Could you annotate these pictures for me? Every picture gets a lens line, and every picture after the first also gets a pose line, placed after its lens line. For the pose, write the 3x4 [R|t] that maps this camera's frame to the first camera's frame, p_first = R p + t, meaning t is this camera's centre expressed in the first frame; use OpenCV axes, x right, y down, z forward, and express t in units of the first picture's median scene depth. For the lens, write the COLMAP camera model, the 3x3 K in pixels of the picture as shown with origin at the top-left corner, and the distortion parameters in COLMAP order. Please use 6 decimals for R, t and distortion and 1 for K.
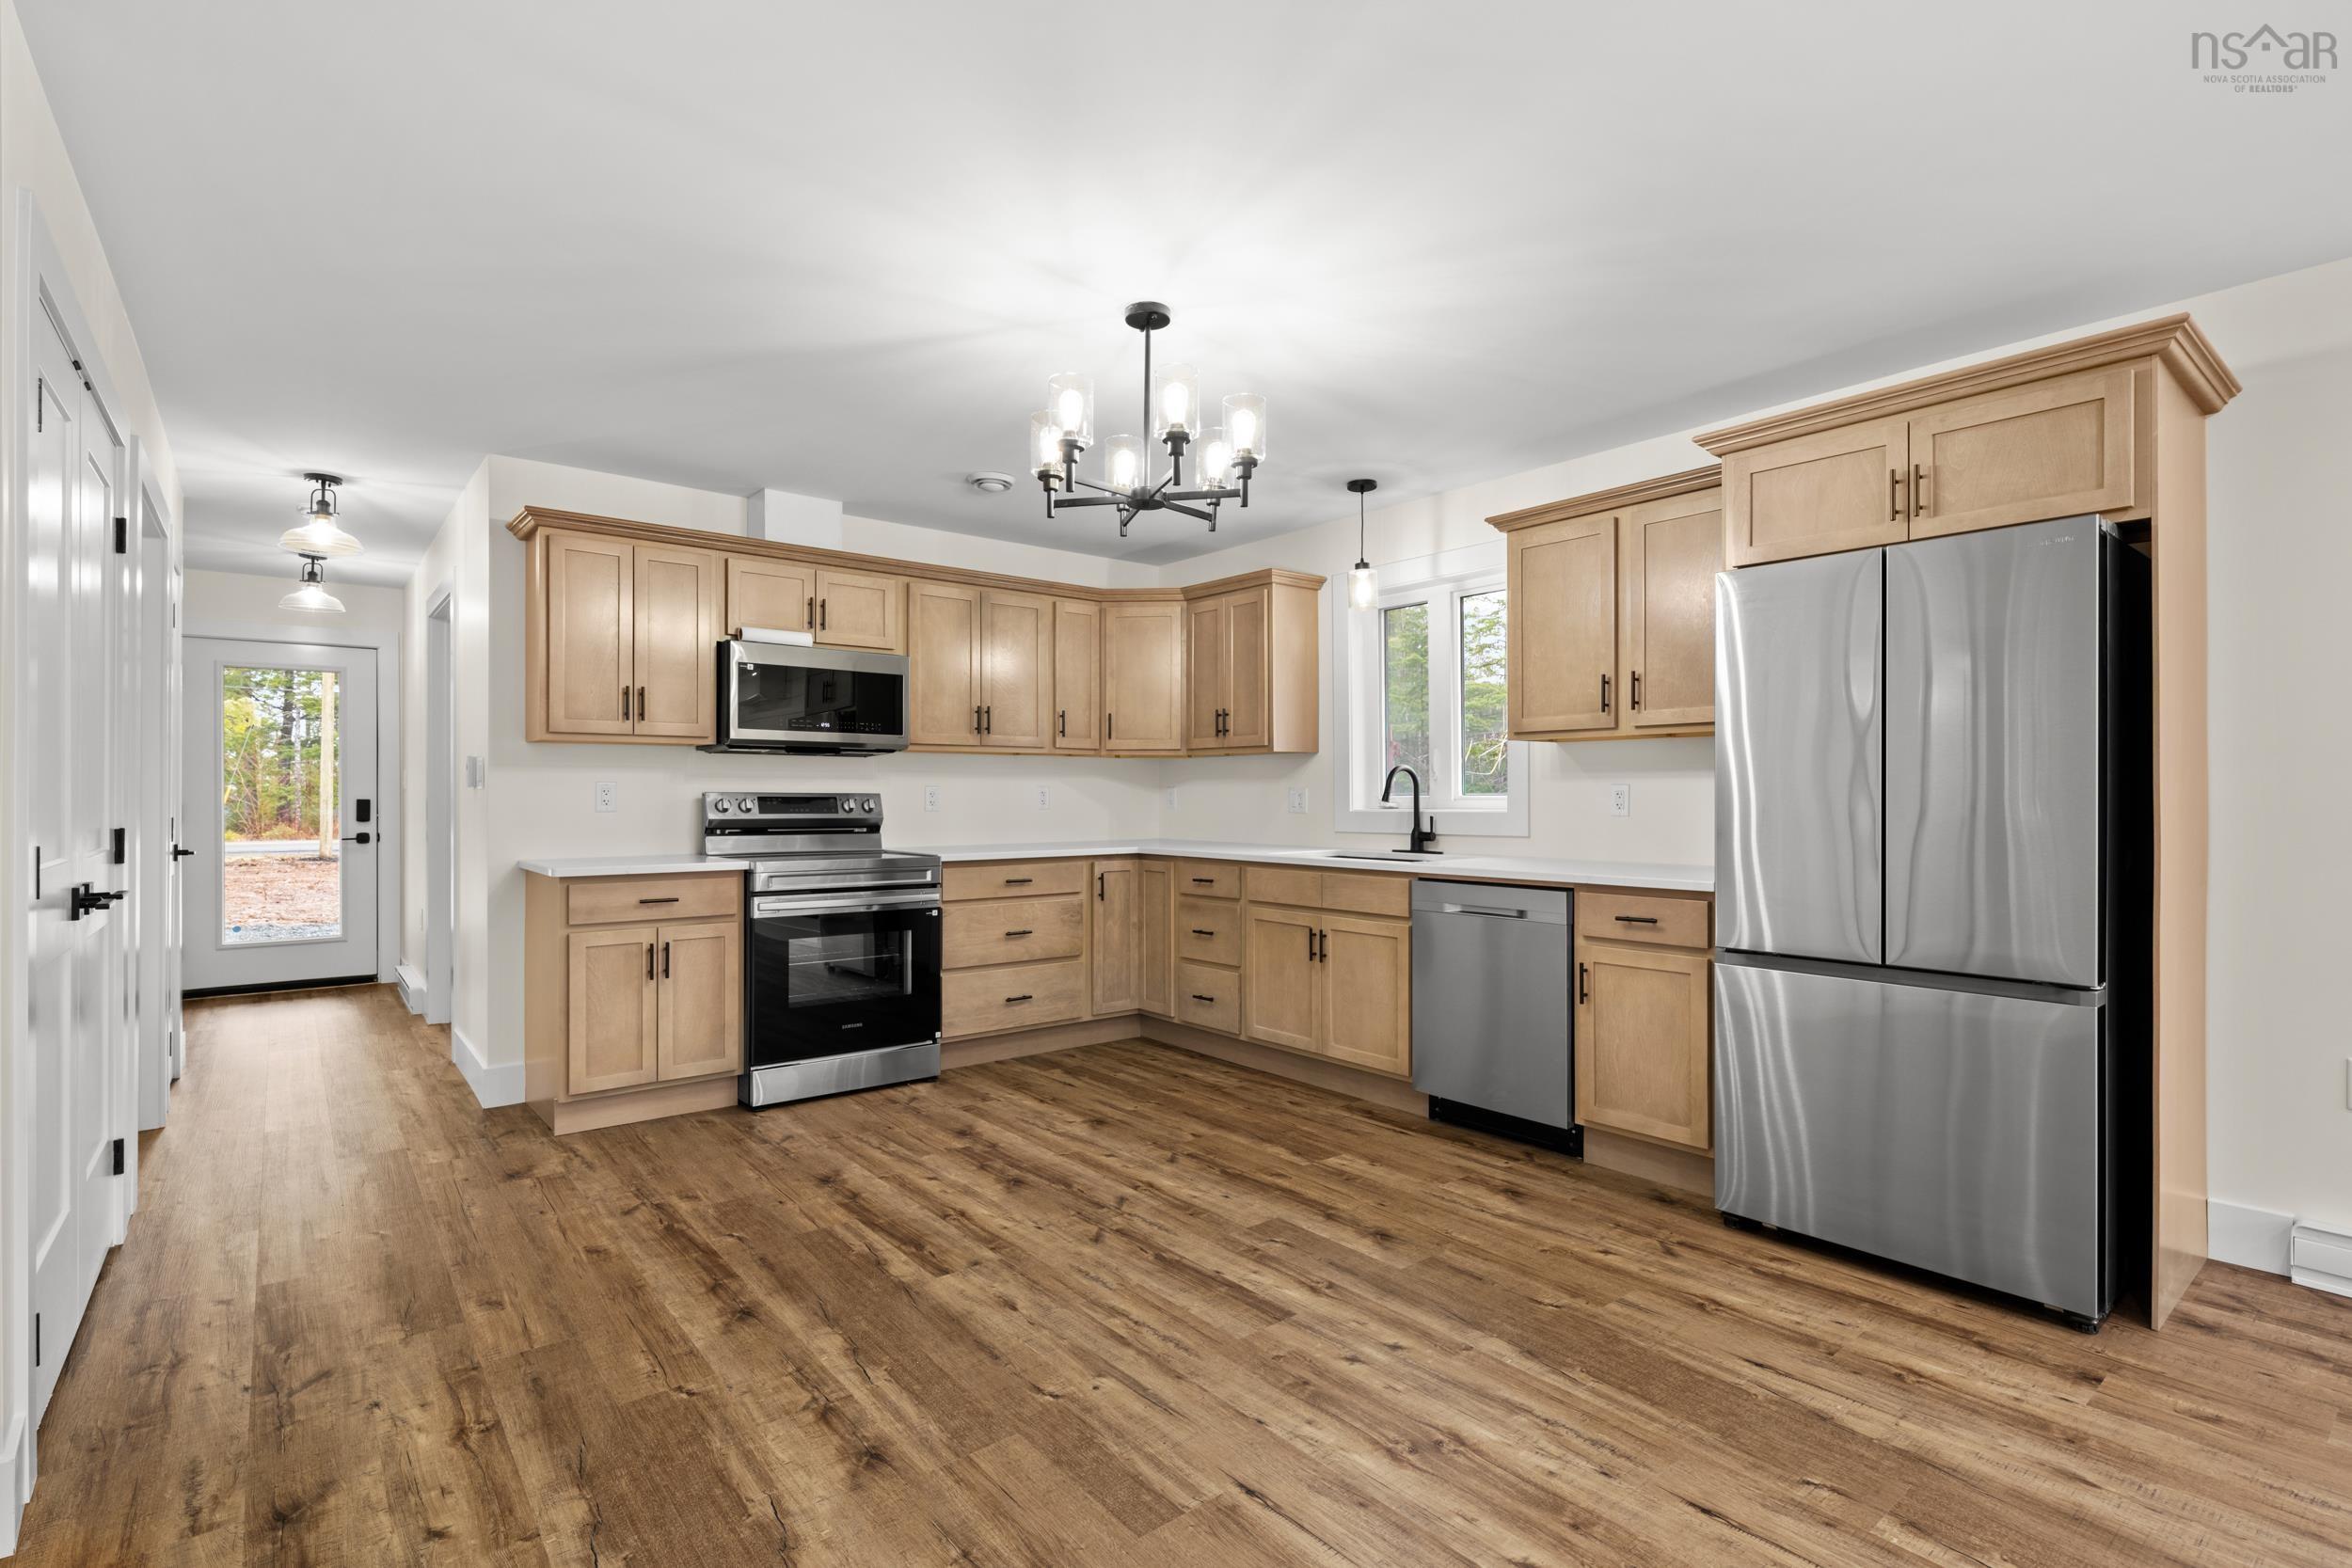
lens RADIAL K [[1103.1, 0, 1174.2], [0, 1103.1, 797.5], [0, 0, 1]] dist [-0.000216, 0.000011]
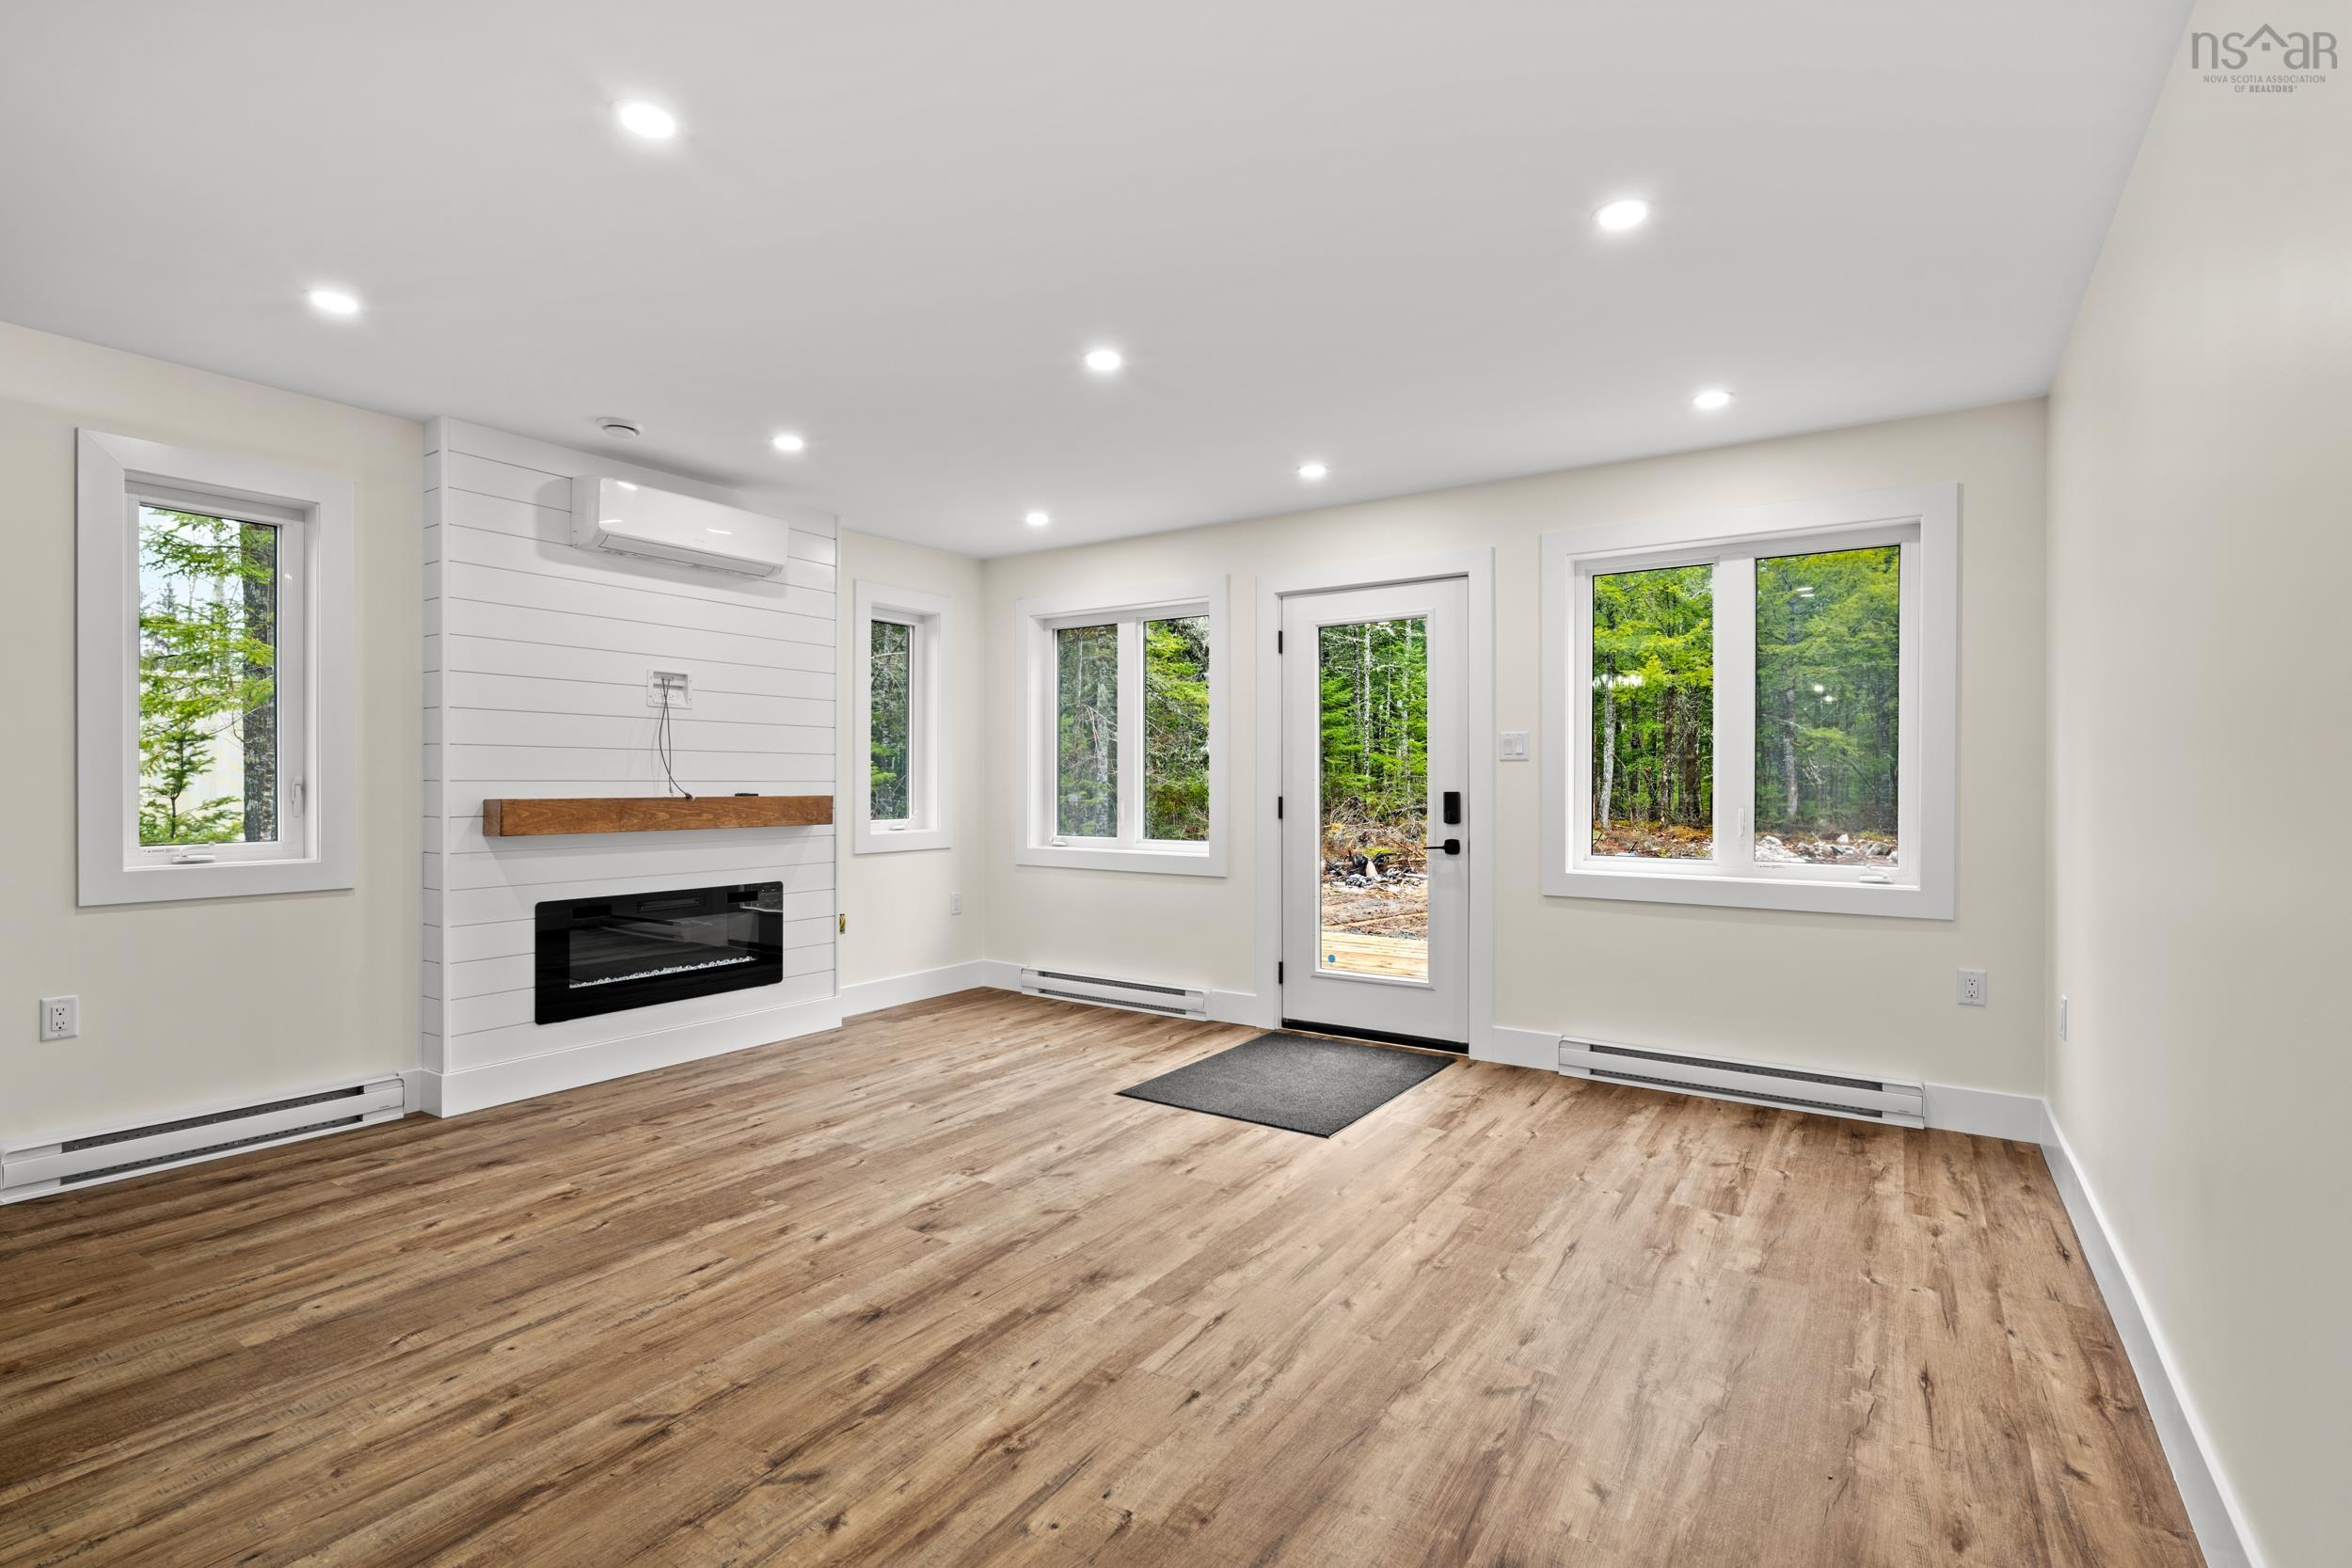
lens RADIAL K [[1073.9, 0, 1179.6], [0, 1073.9, 789.3], [0, 0, 1]] dist [-0.001237, 0.000316]
pose [[-0.292242, -0.007663, 0.956314, -0.276734], [-0.000251, 0.999968, 0.007936, -0.001068], [-0.956344, 0.002080, -0.292235, 0.103637]]
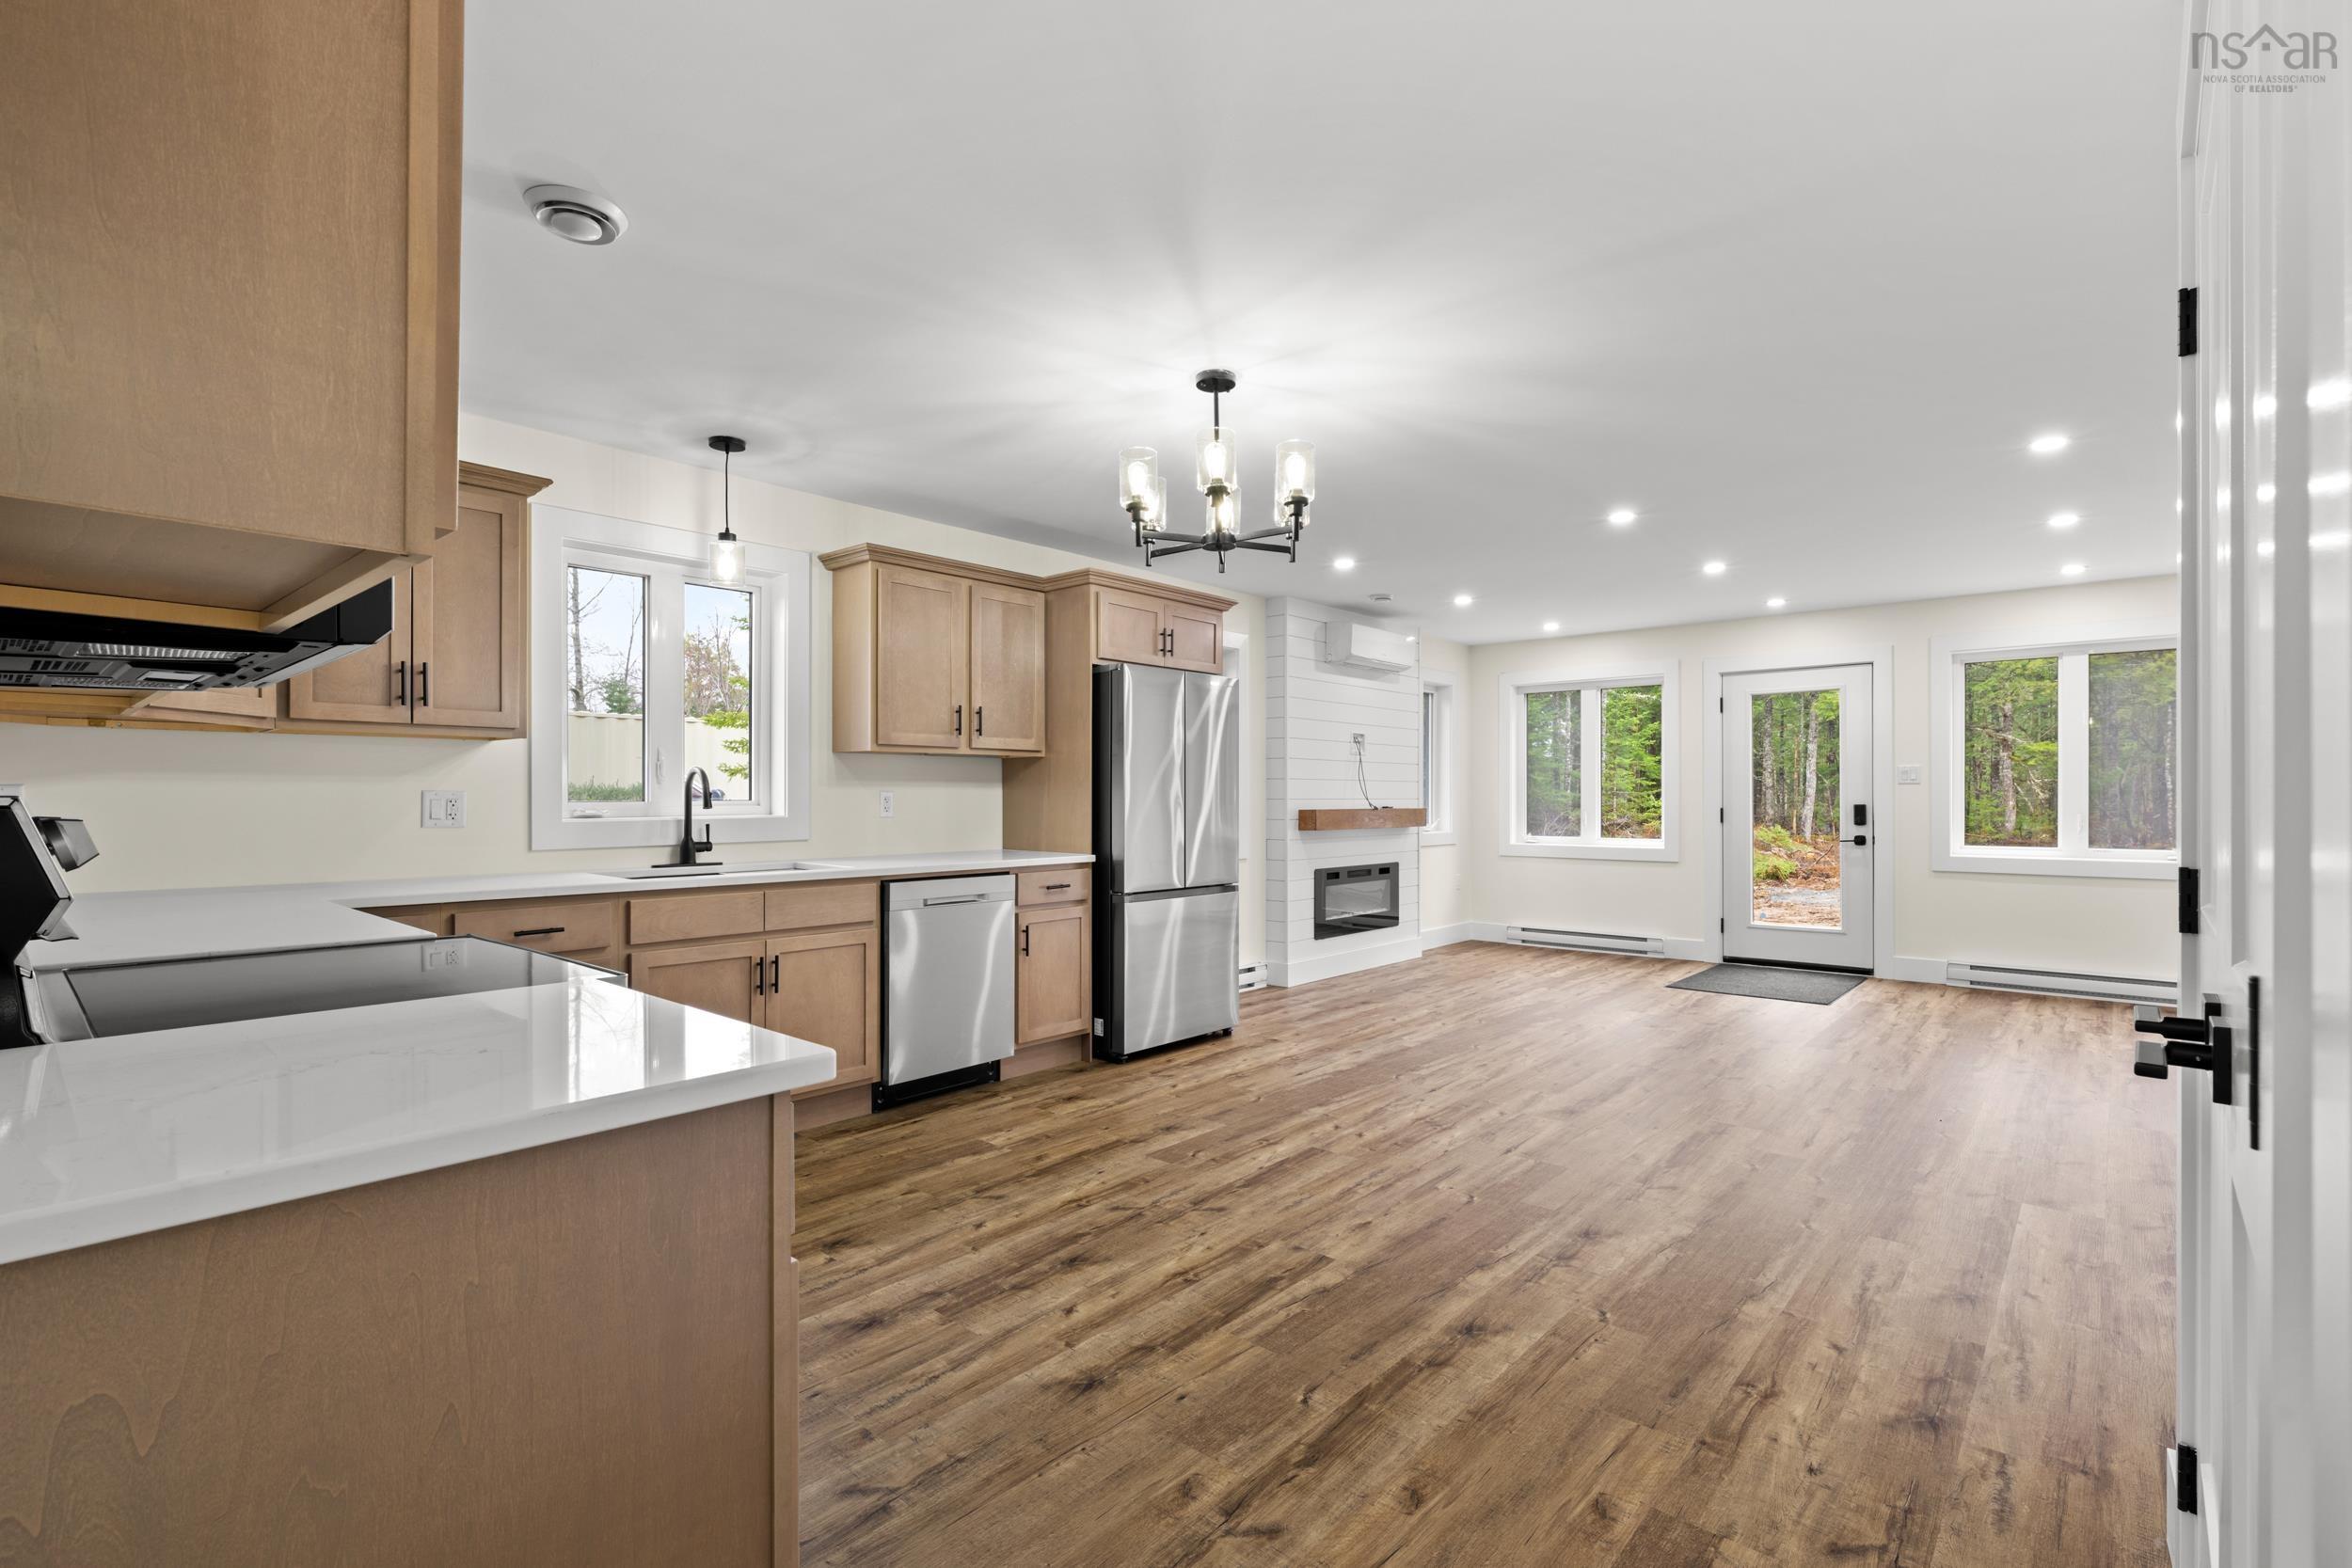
lens RADIAL K [[1062.8, 0, 1179.5], [0, 1062.8, 804.2], [0, 0, 1]] dist [-0.000116, 0.000114]
pose [[-0.163355, -0.005550, 0.986552, -0.817969], [0.002978, 0.999977, 0.006119, -0.003941], [-0.986563, 0.003938, -0.163335, 0.902135]]
